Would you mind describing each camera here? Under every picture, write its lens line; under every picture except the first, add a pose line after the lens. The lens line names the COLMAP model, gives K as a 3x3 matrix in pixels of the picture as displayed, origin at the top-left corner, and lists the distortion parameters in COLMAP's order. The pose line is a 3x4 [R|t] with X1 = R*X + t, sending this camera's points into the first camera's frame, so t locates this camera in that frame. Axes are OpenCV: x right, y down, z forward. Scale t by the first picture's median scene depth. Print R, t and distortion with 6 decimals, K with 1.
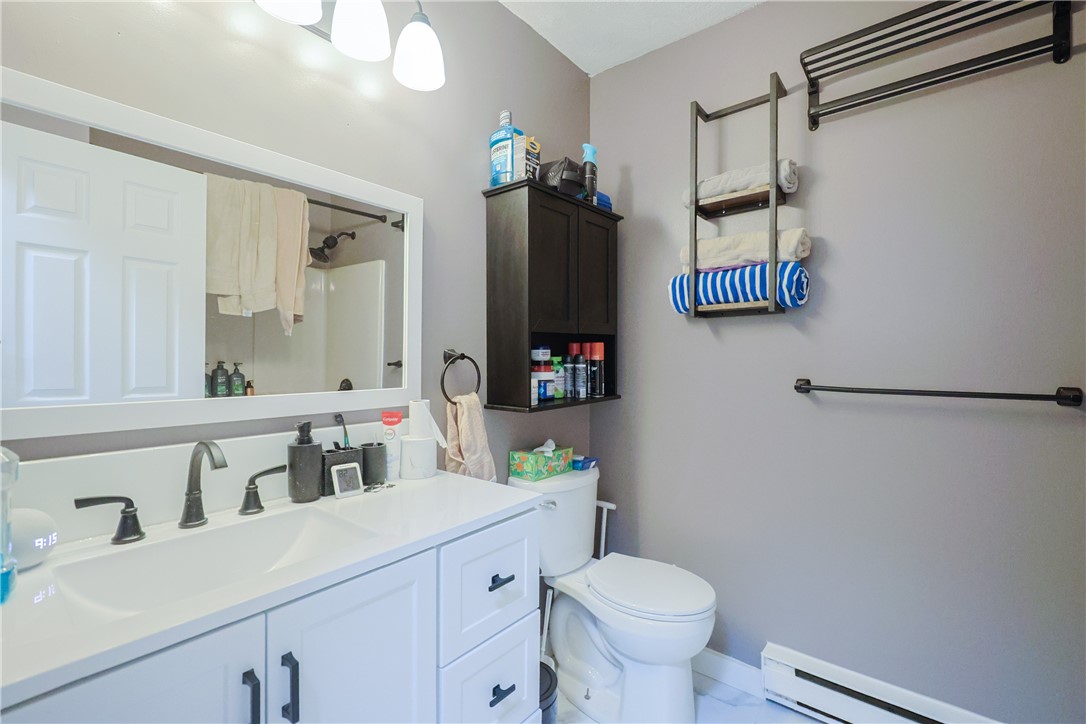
lens RADIAL K [[465.7, 0, 543.9], [0, 465.7, 358.2], [0, 0, 1]] dist [0.000832, -0.000121]
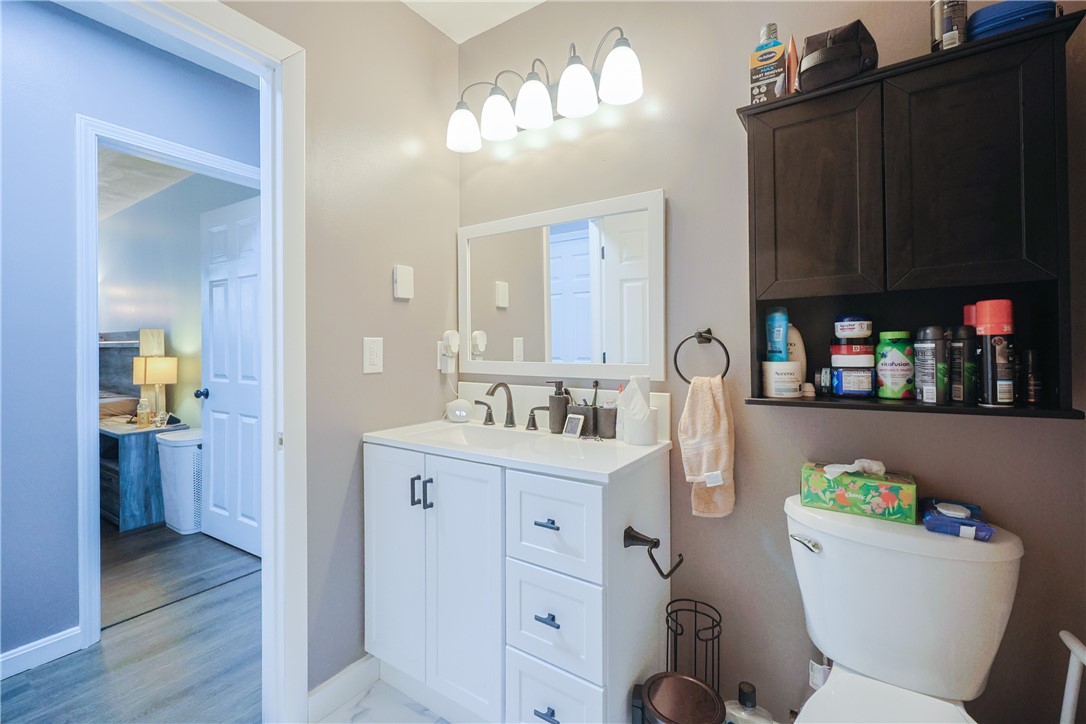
lens RADIAL K [[465.7, 0, 549.3], [0, 465.7, 346.7], [0, 0, 1]] dist [0.000832, -0.000121]
pose [[0.108162, -0.005564, -0.994118, 0.694059], [0.003355, 0.999981, -0.005232, 0.022232], [0.994128, -0.002769, 0.108179, 0.561879]]
